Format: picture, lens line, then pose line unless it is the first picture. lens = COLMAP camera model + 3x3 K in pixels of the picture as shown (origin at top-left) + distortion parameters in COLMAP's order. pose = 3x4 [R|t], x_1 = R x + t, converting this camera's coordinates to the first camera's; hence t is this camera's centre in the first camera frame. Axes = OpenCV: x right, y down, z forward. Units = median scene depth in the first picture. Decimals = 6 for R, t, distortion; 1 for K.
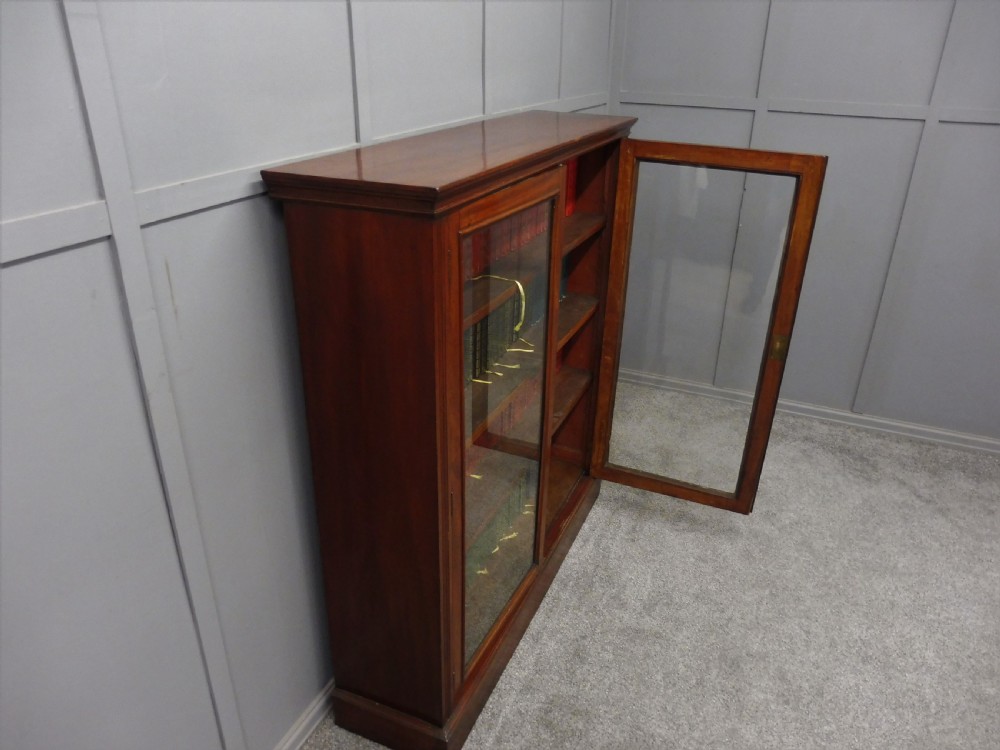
lens RADIAL K [[748.0, 0, 530.9], [0, 748.0, 371.6], [0, 0, 1]] dist [-0.040418, 0.000284]
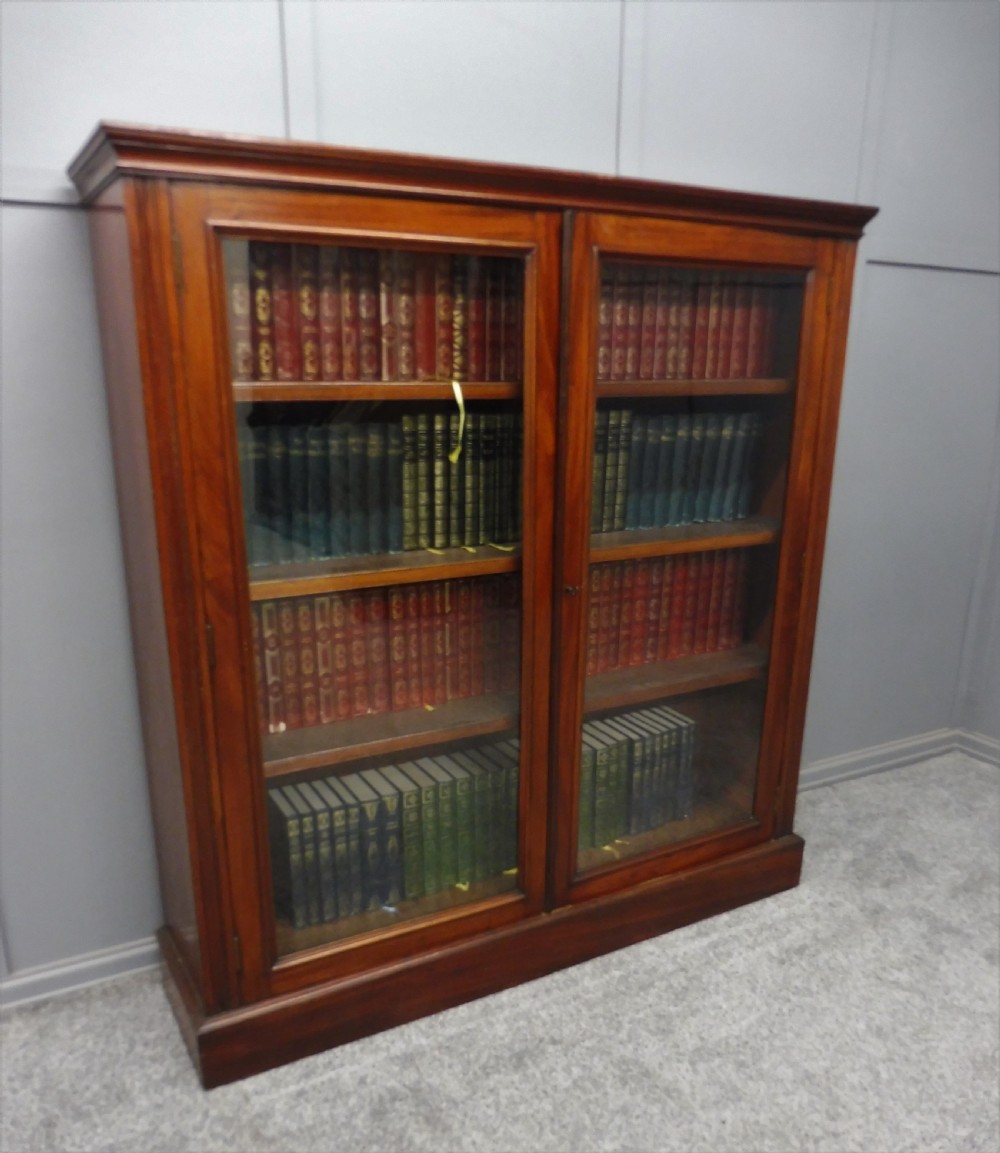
lens RADIAL K [[1008.1, 0, 510.2], [0, 1008.1, 668.9], [0, 0, 1]] dist [-0.018955, -0.051133]
pose [[0.780242, 0.160081, -0.604645, 0.448377], [-0.243807, 0.968069, -0.058314, 0.123235], [0.576004, 0.192916, 0.794357, 0.285845]]
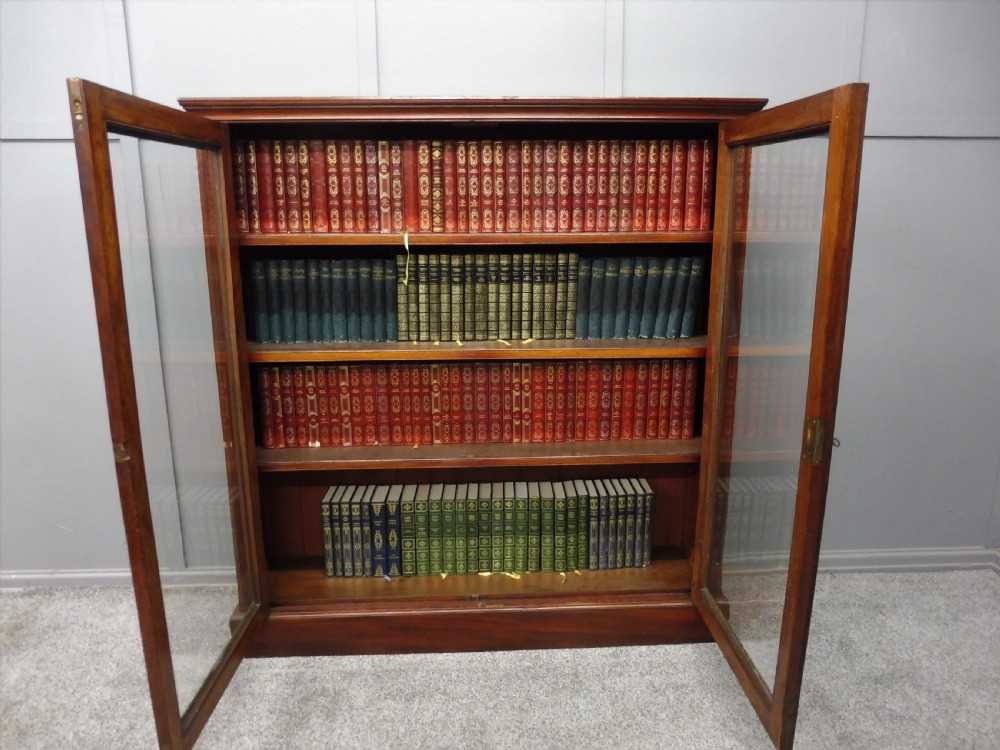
lens RADIAL K [[748.0, 0, 494.7], [0, 748.0, 369.6], [0, 0, 1]] dist [-0.040418, 0.000284]
pose [[0.399281, 0.156226, -0.903420, 0.736106], [-0.366308, 0.930493, -0.000988, 0.006639], [0.840472, 0.331324, 0.428755, 0.550682]]
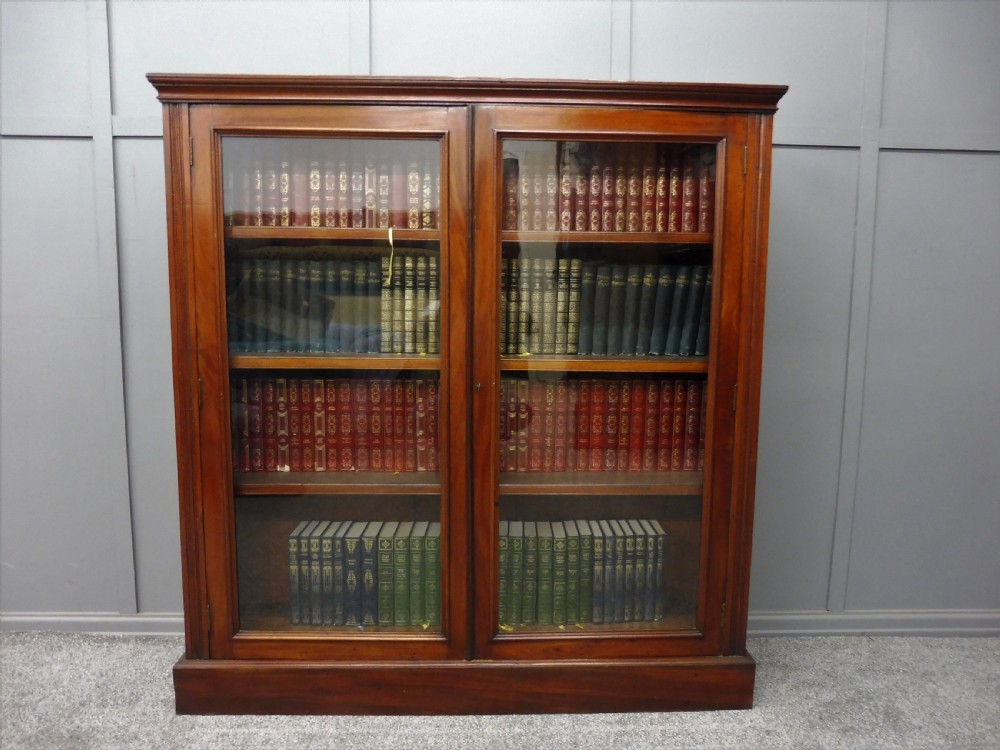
lens RADIAL K [[748.0, 0, 498.5], [0, 748.0, 368.0], [0, 0, 1]] dist [-0.040418, 0.000284]
pose [[0.388082, 0.058290, -0.919780, 0.670992], [-0.383425, 0.917741, -0.103617, 0.062628], [0.838080, 0.392878, 0.378509, 0.629277]]
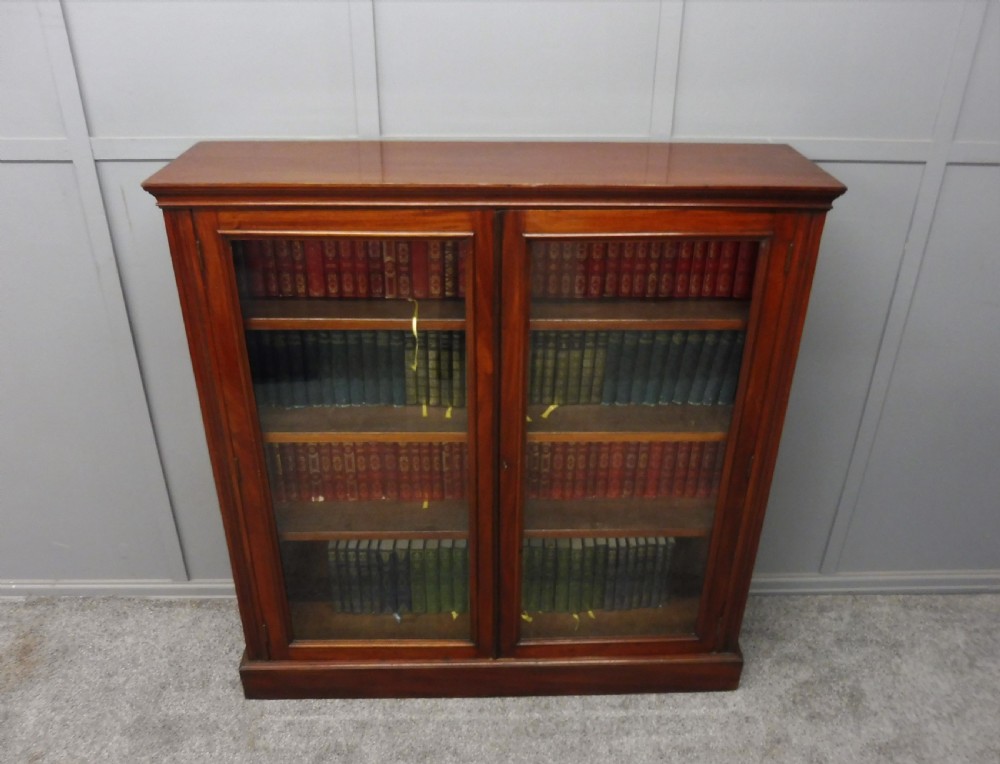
lens RADIAL K [[833.8, 0, 501.2], [0, 833.8, 350.7], [0, 0, 1]] dist [-0.042819, 0.004782]
pose [[0.385615, 0.393818, -0.834391, 0.653530], [-0.385423, 0.890405, 0.242132, -0.276975], [0.838302, 0.228224, 0.495140, 0.456988]]
